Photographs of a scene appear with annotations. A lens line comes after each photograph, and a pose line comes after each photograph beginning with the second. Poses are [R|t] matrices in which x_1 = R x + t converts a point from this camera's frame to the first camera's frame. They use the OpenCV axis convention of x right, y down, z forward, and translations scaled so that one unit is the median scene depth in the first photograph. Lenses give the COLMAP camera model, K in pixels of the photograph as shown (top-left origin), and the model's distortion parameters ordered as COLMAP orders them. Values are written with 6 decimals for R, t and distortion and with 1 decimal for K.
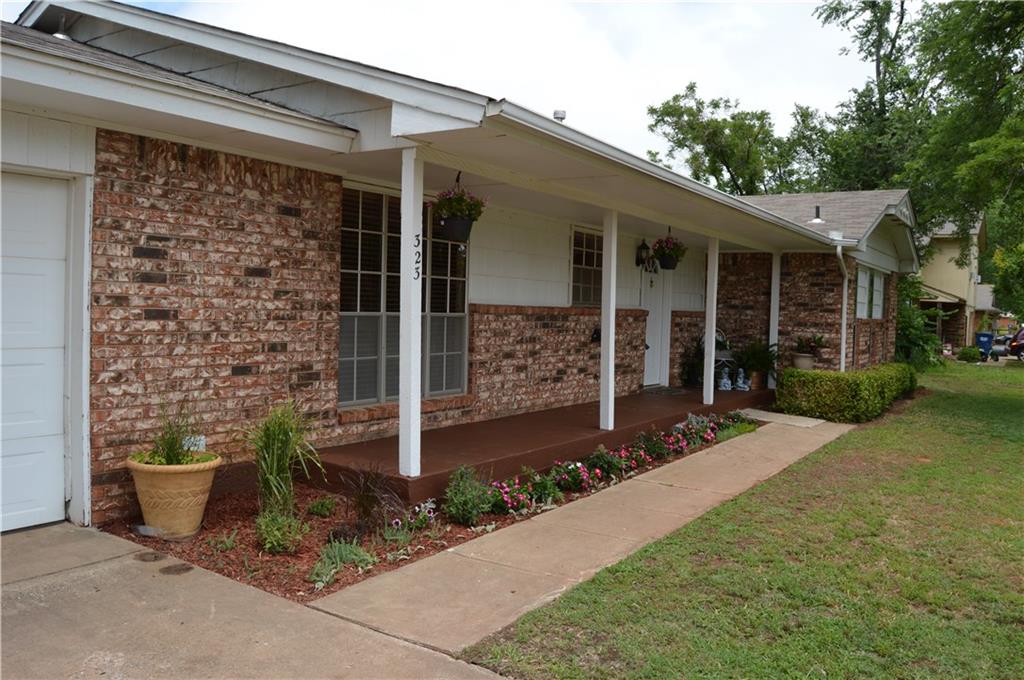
lens RADIAL K [[813.7, 0, 503.1], [0, 813.7, 333.0], [0, 0, 1]] dist [-0.093787, 0.039910]
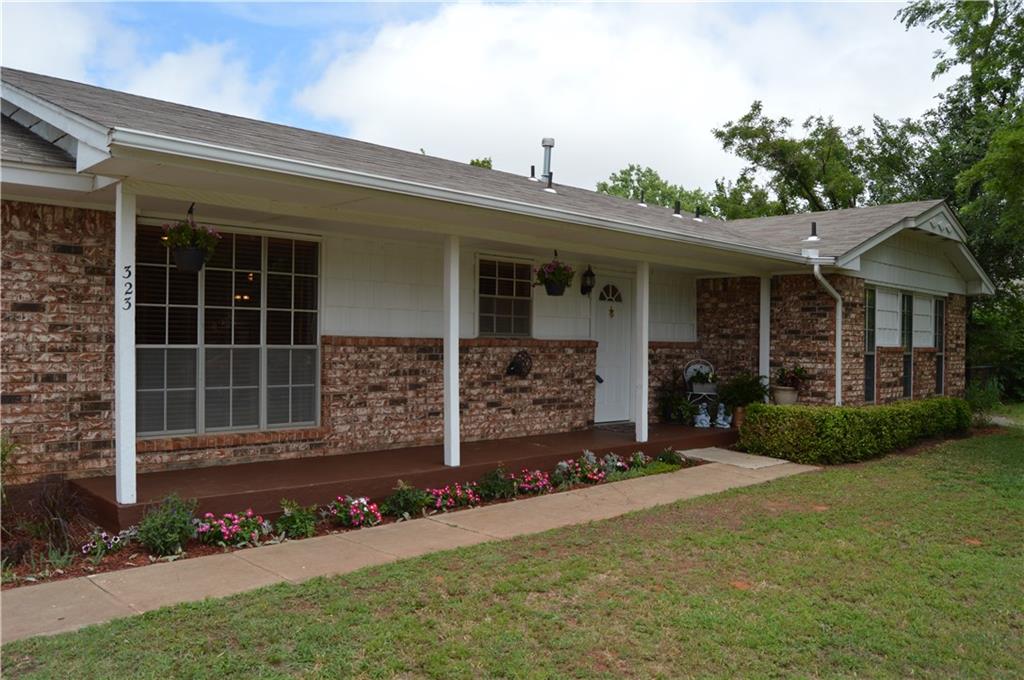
lens RADIAL K [[813.7, 0, 503.5], [0, 813.7, 338.0], [0, 0, 1]] dist [-0.093787, 0.039910]
pose [[0.976603, -0.017931, -0.214299, 0.362621], [0.008738, 0.999003, -0.043773, 0.011266], [0.214871, 0.040876, 0.975787, 0.077239]]
